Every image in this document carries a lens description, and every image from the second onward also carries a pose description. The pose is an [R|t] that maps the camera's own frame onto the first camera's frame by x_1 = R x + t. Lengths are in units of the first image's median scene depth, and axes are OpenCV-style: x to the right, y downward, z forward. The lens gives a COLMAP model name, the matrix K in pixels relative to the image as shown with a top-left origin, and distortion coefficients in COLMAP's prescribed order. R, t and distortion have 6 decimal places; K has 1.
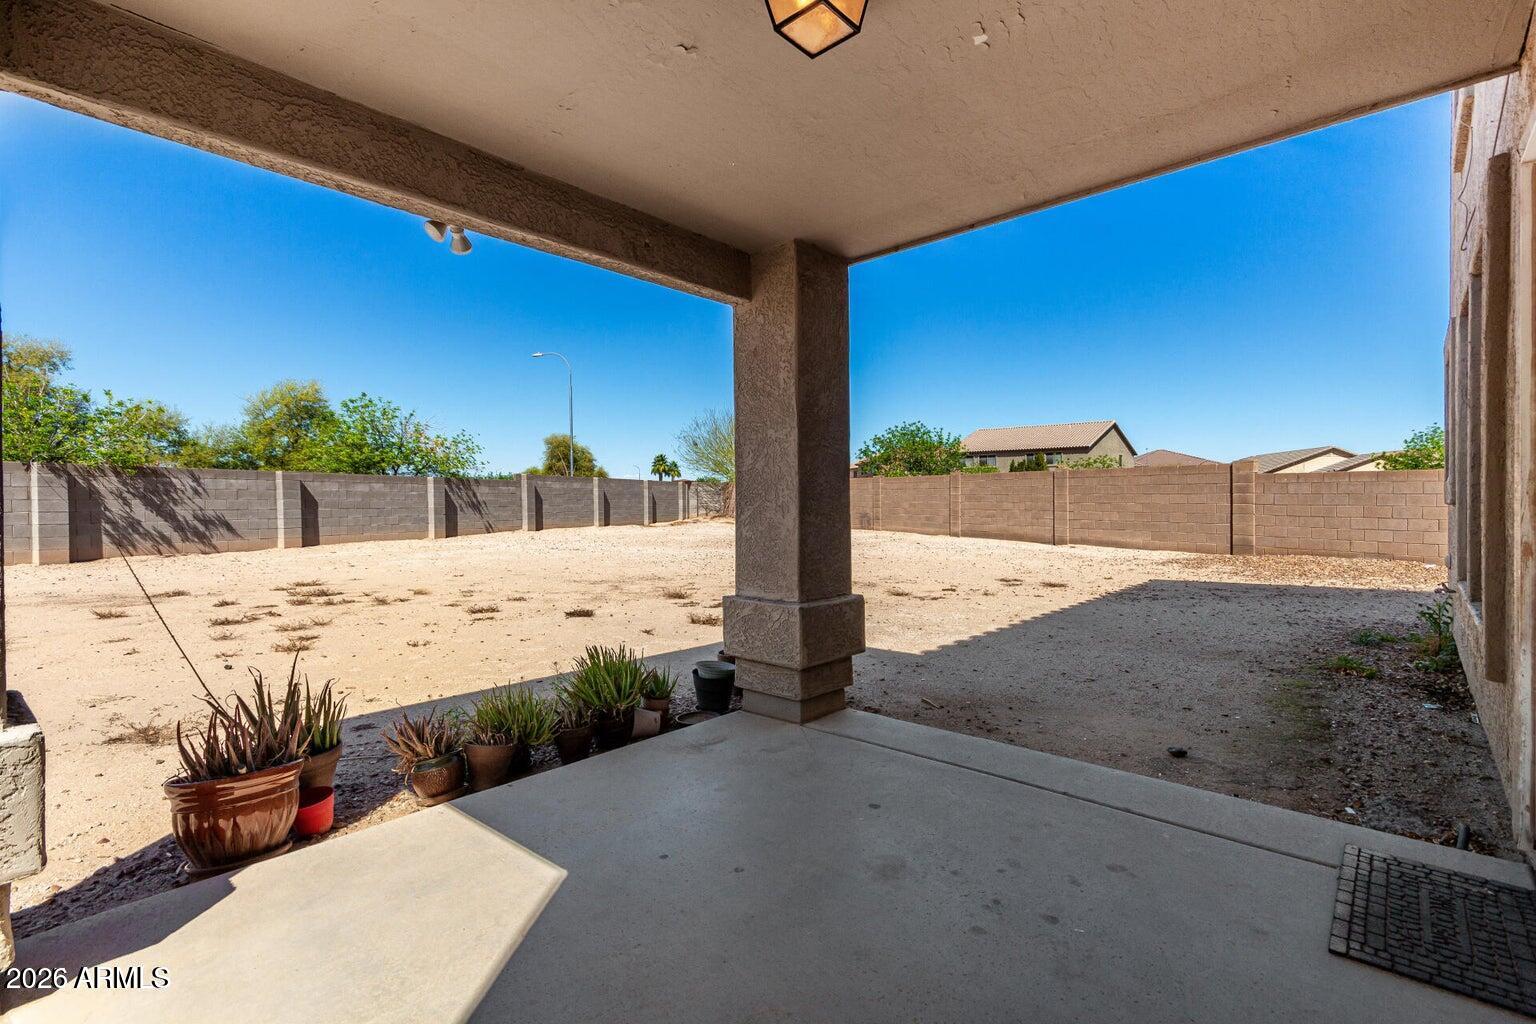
lens RADIAL K [[703.0, 0, 768.0], [0, 703.0, 512.0], [0, 0, 1]] dist [-0.000074, 0.000009]
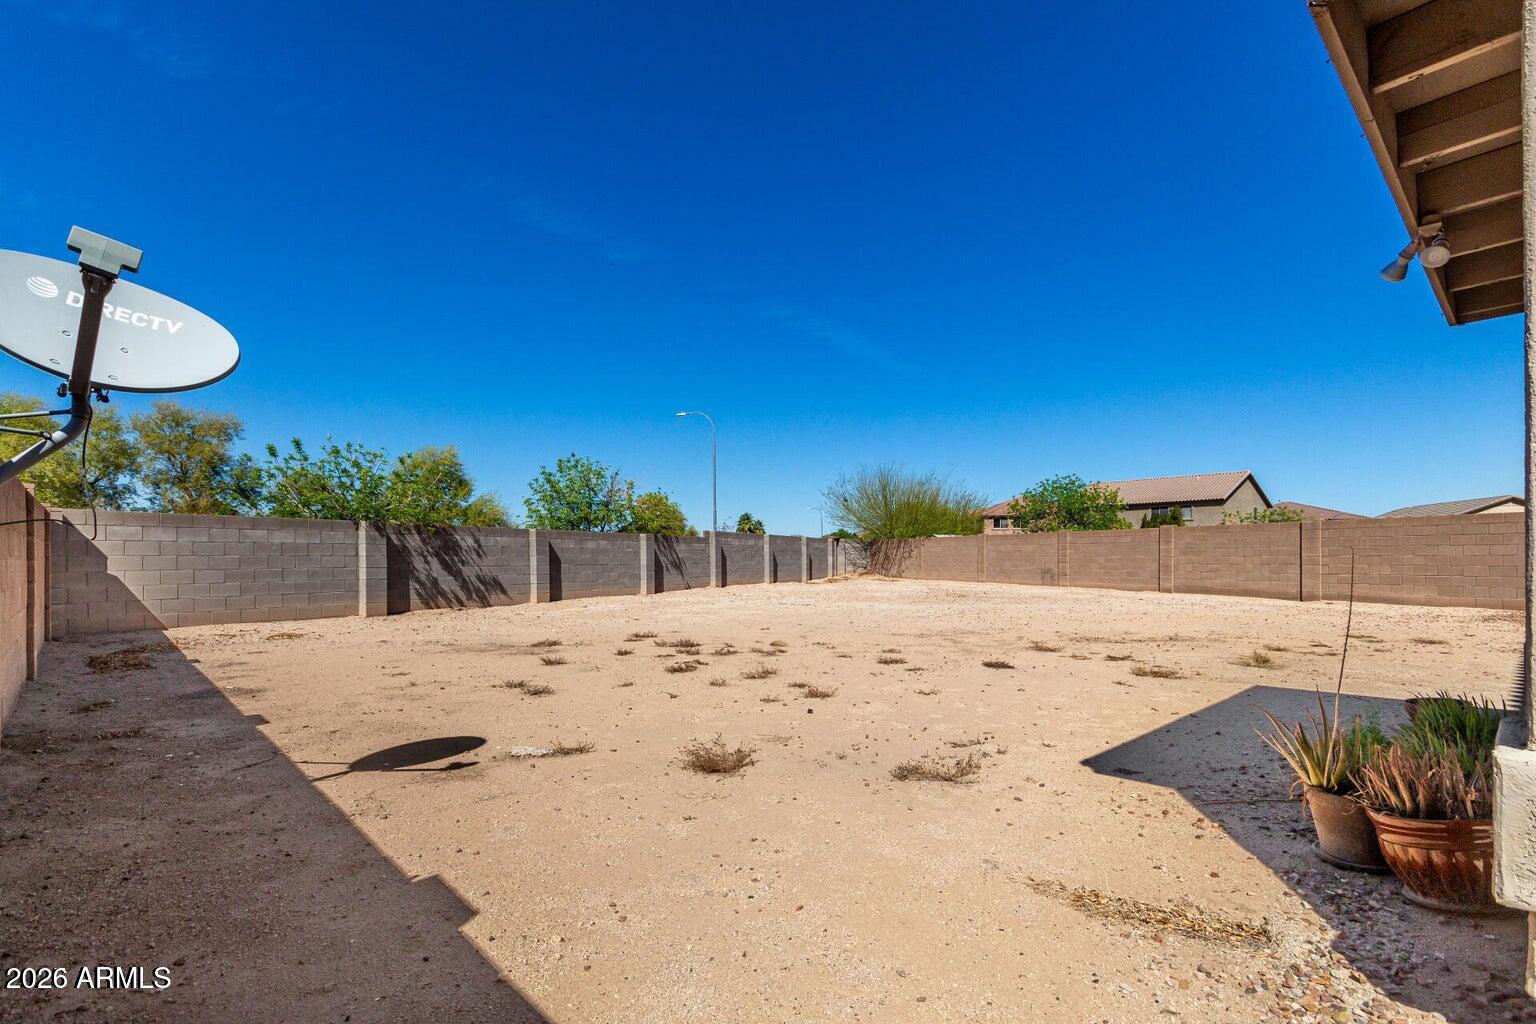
lens RADIAL K [[706.0, 0, 768.2], [0, 706.0, 574.0], [0, 0, 1]] dist [0.001962, 0.000203]
pose [[0.995058, -0.002652, -0.099263, -0.160814], [0.003114, 0.999985, 0.004499, 0.003384], [0.099250, -0.004786, 0.995051, -0.007029]]
